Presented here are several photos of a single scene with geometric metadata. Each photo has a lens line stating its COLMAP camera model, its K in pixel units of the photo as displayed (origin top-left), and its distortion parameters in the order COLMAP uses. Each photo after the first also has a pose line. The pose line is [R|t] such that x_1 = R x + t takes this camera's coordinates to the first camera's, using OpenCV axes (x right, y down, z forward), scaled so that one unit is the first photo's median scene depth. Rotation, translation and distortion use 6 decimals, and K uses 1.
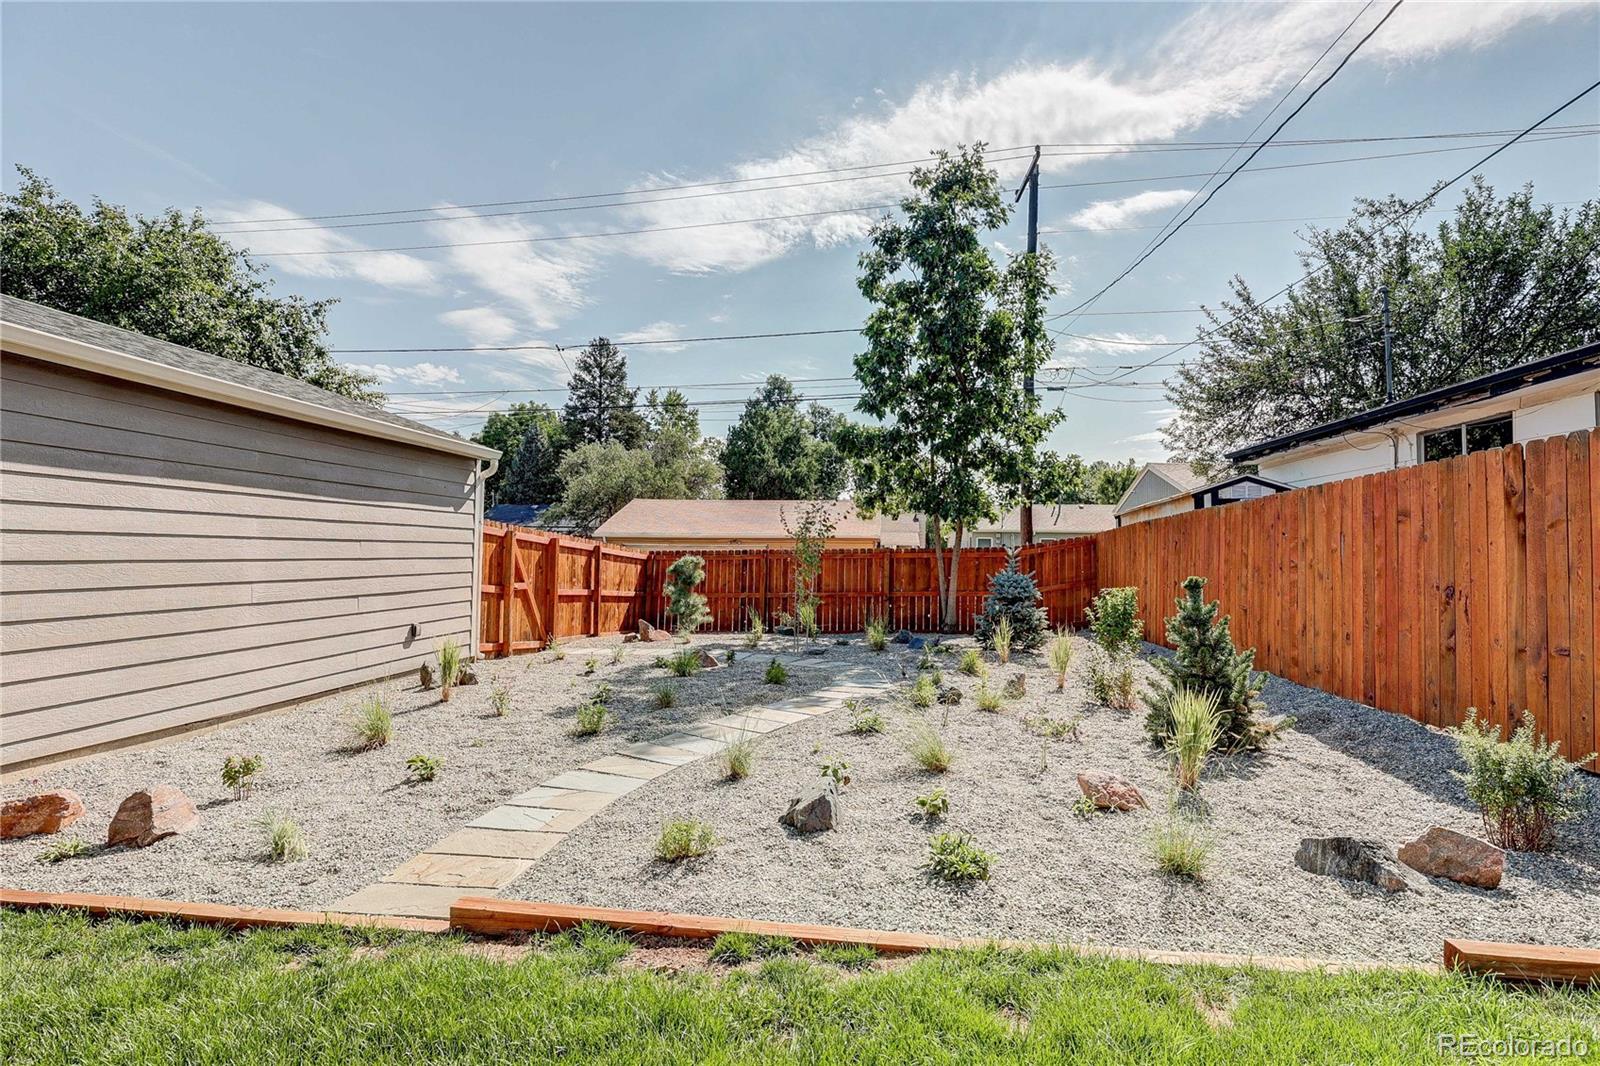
lens RADIAL K [[748.7, 0, 802.7], [0, 748.7, 528.7], [0, 0, 1]] dist [0.000676, 0.000198]
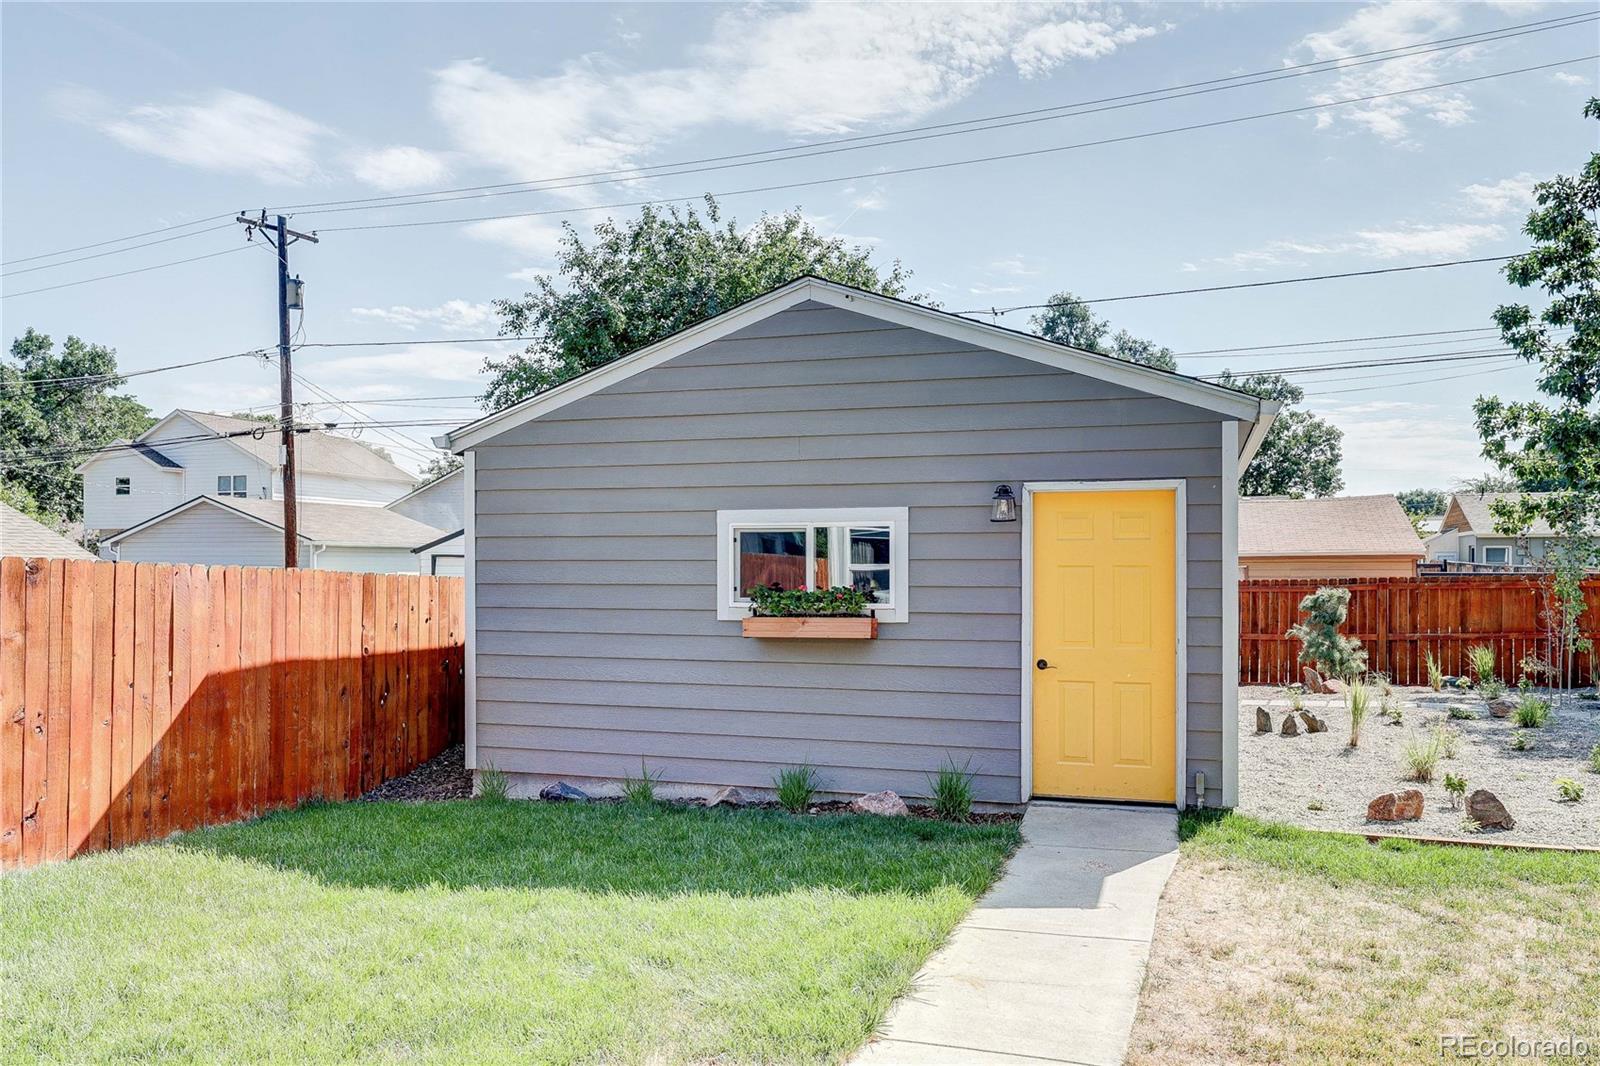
lens RADIAL K [[1166.8, 0, 776.6], [0, 1166.8, 555.7], [0, 0, 1]] dist [0.005099, -0.000865]
pose [[0.982337, -0.016552, -0.186386, -0.479153], [0.020242, 0.999635, 0.017908, -0.031004], [0.186021, -0.021365, 0.982313, -0.323162]]
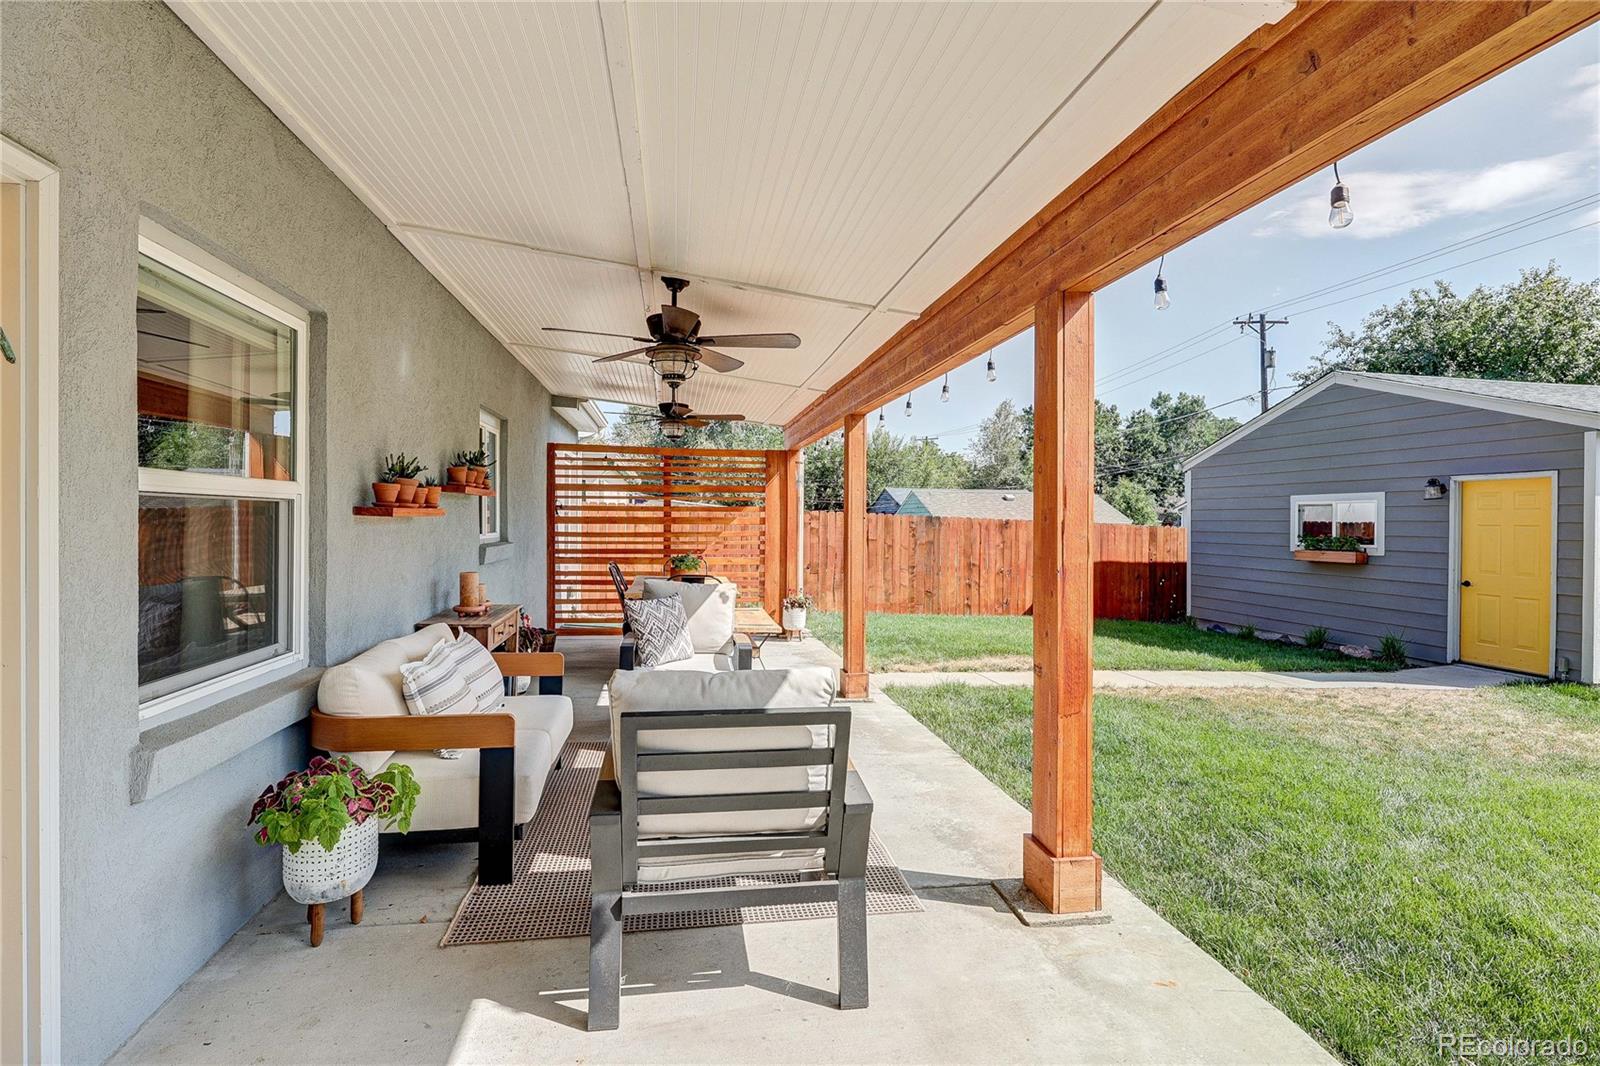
lens RADIAL K [[750.3, 0, 798.4], [0, 750.3, 522.3], [0, 0, 1]] dist [0.001114, 0.001230]
pose [[0.309970, -0.009879, -0.950695, -0.025902], [0.028113, 0.999604, -0.001221, -0.030455], [0.950331, -0.026348, 0.310125, -0.458408]]
